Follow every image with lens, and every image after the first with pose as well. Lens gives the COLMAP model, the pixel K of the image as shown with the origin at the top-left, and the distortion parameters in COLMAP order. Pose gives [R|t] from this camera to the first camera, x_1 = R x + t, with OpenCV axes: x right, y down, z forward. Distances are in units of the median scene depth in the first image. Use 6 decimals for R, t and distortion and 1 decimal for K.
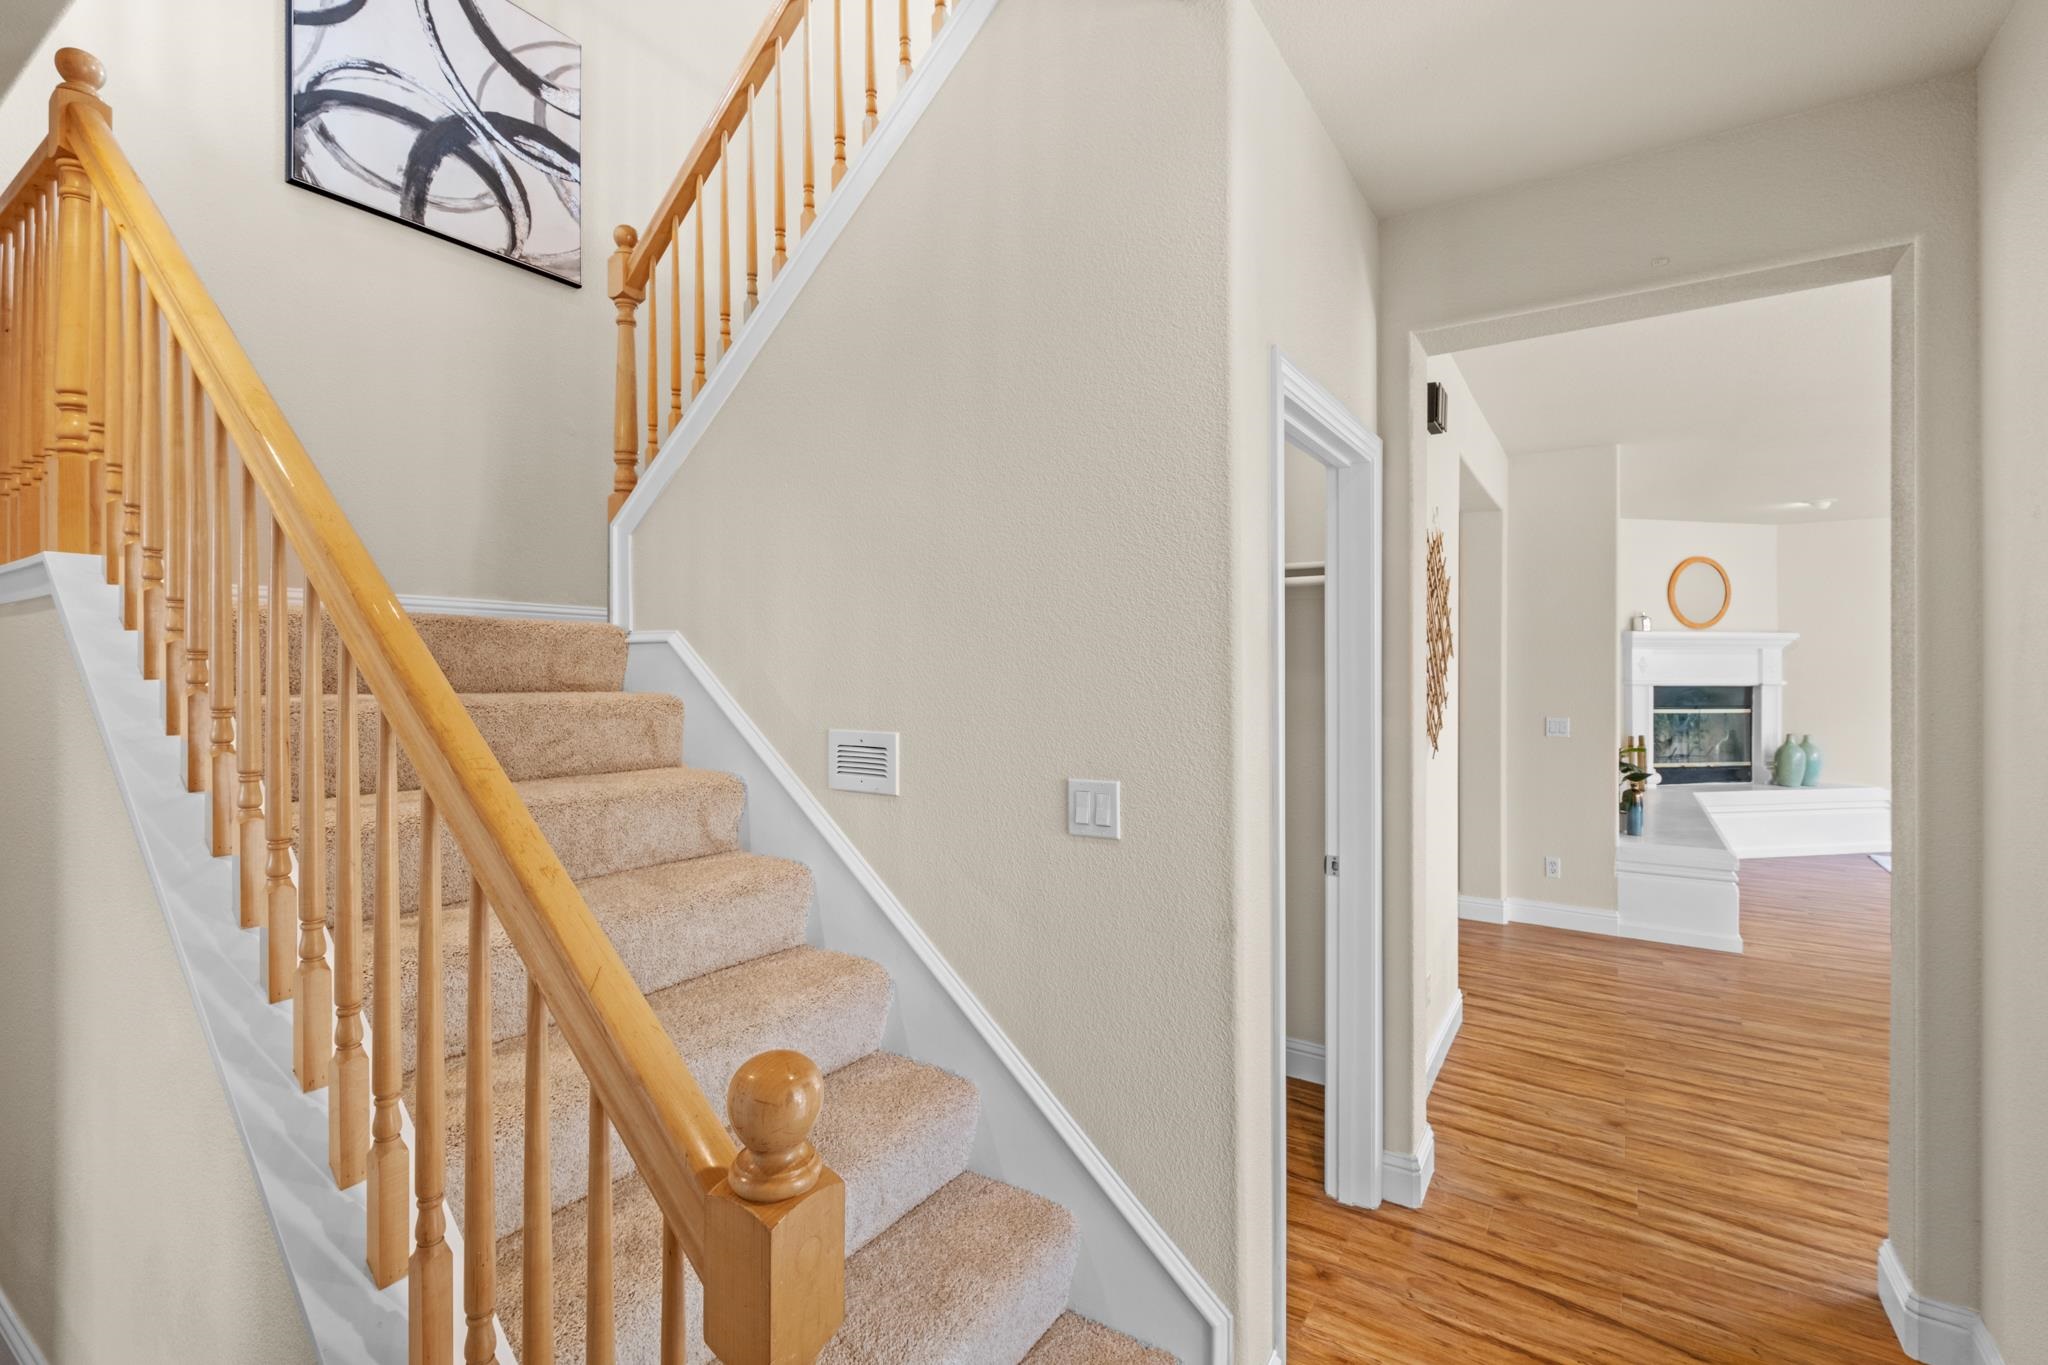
lens RADIAL K [[898.1, 0, 1020.3], [0, 898.1, 677.0], [0, 0, 1]] dist [0.000973, -0.000318]
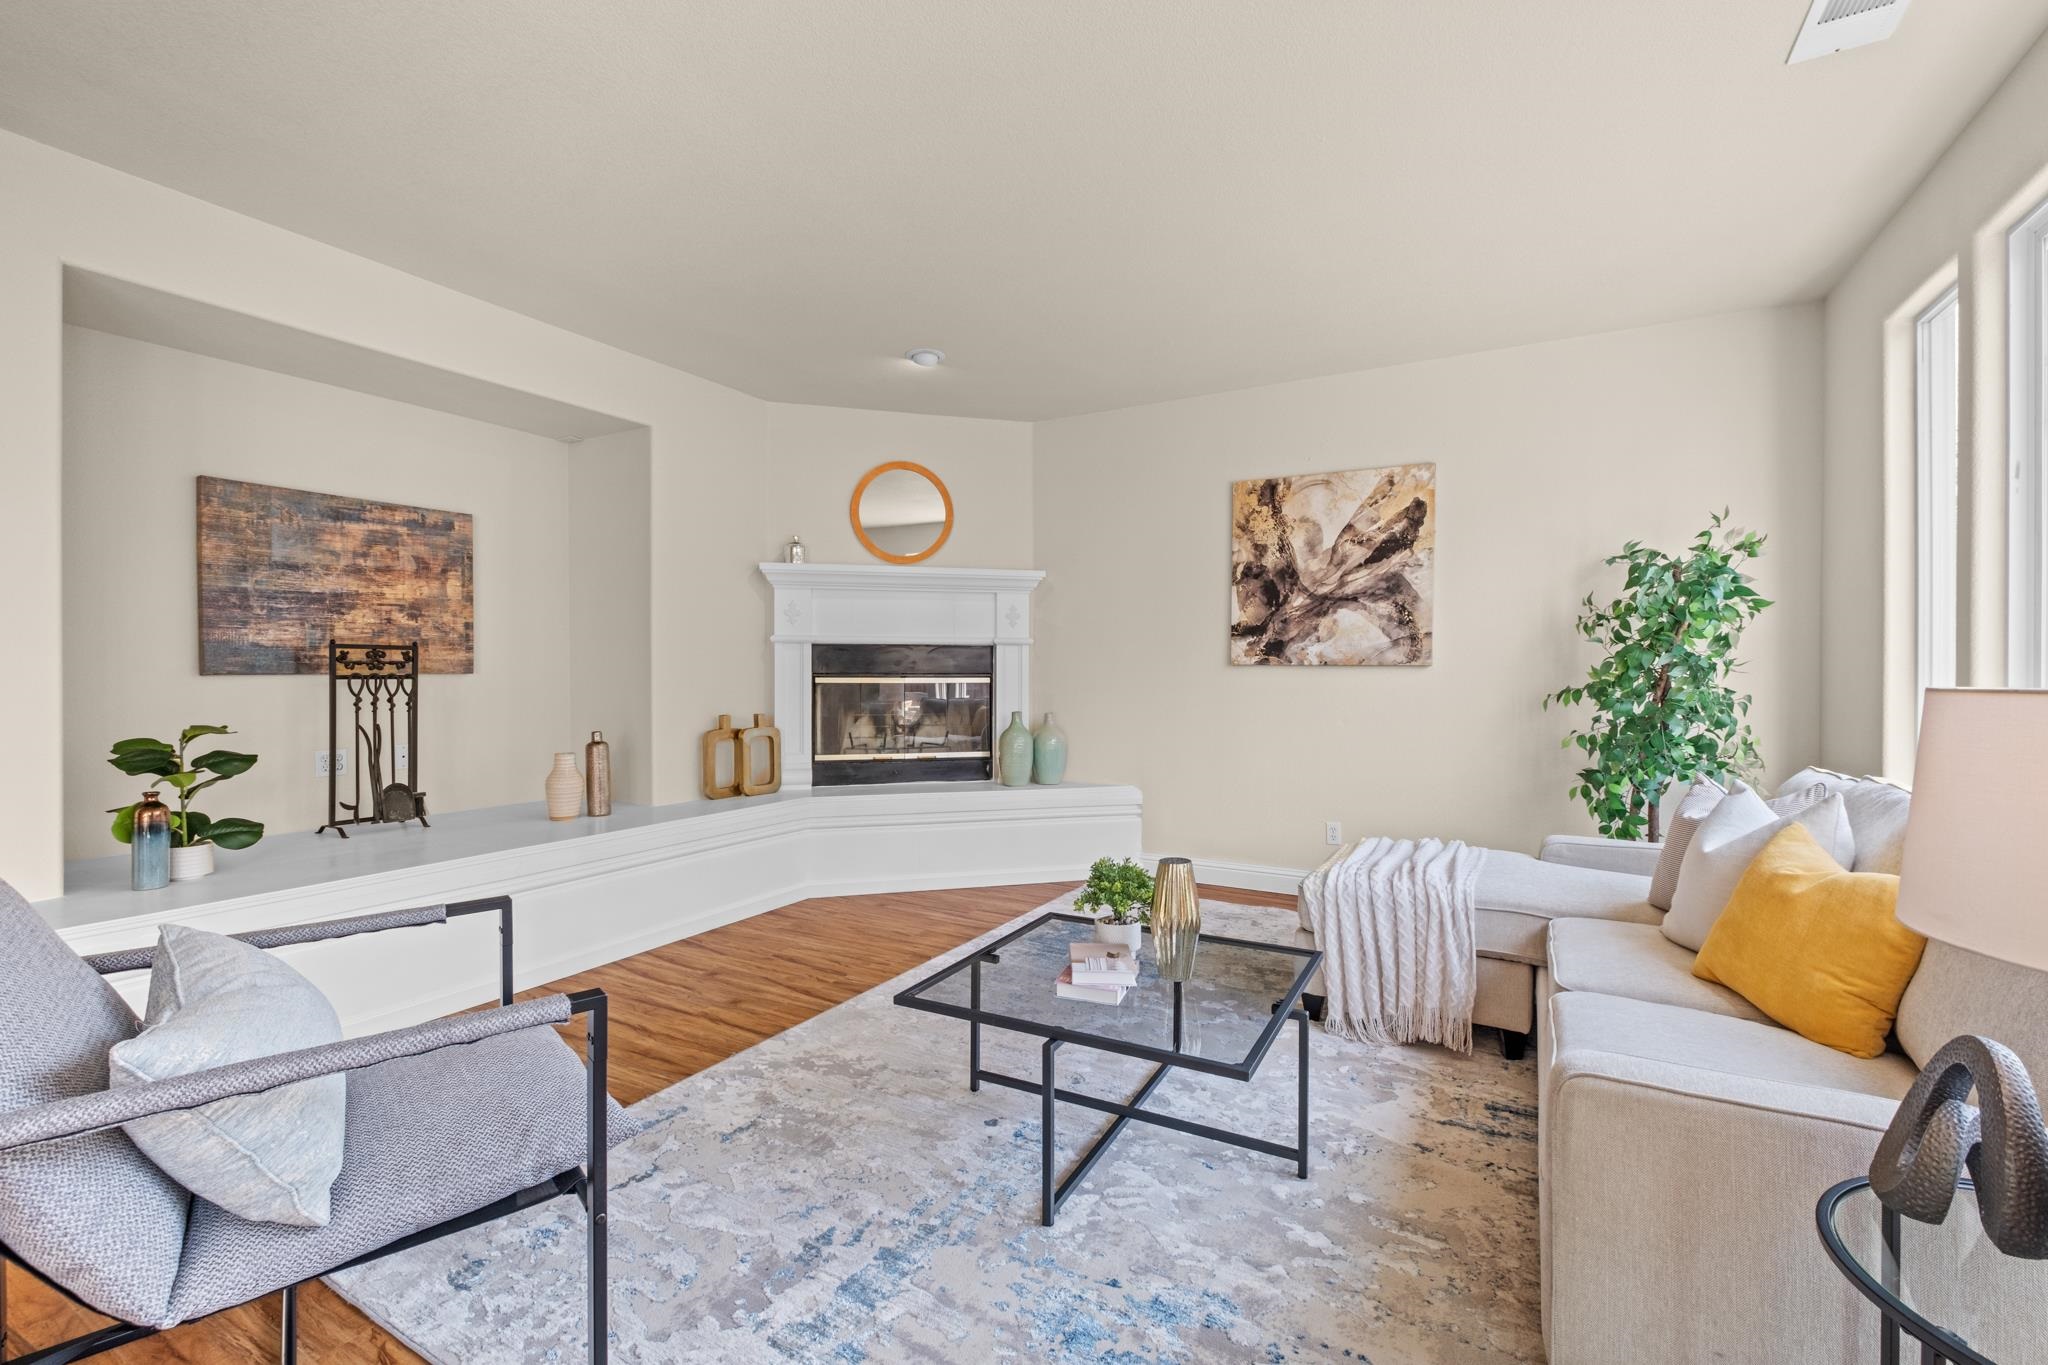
lens RADIAL K [[898.1, 0, 1020.3], [0, 898.1, 677.0], [0, 0, 1]] dist [0.000973, -0.000318]
pose [[0.997315, -0.006196, 0.072974, 0.790525], [0.005915, 0.999974, 0.004062, 0.033004], [-0.072998, -0.003620, 0.997326, 0.293200]]
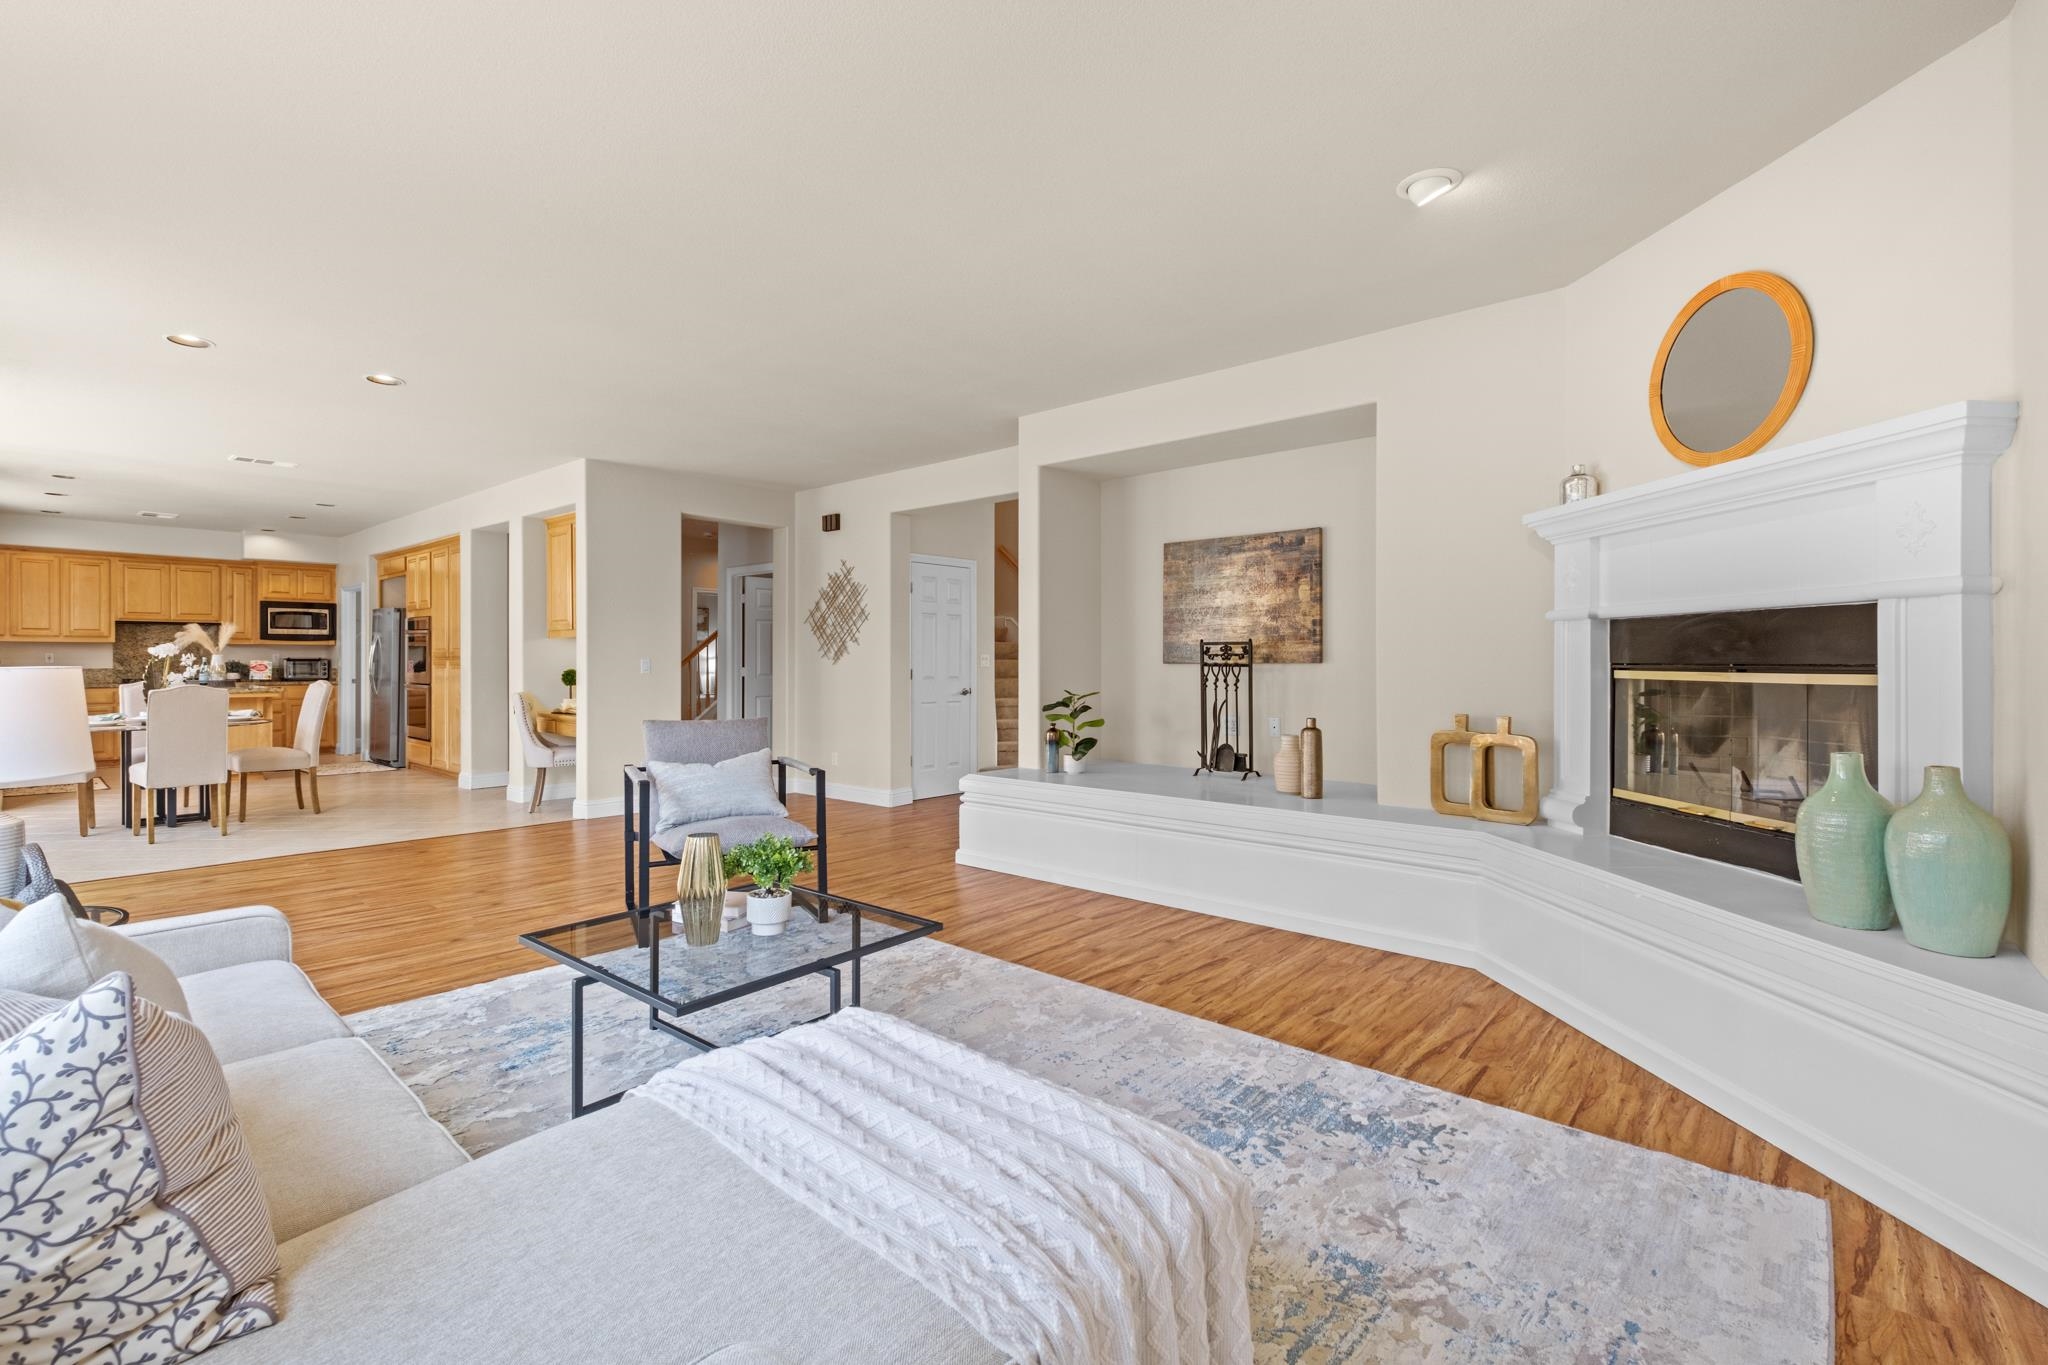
lens RADIAL K [[923.4, 0, 1019.3], [0, 923.4, 653.0], [0, 0, 1]] dist [0.001862, 0.000124]
pose [[-0.138181, -0.012999, -0.990322, 1.177214], [-0.003021, 0.999915, -0.012703, 0.033039], [0.990402, 0.001237, -0.138209, 0.740668]]
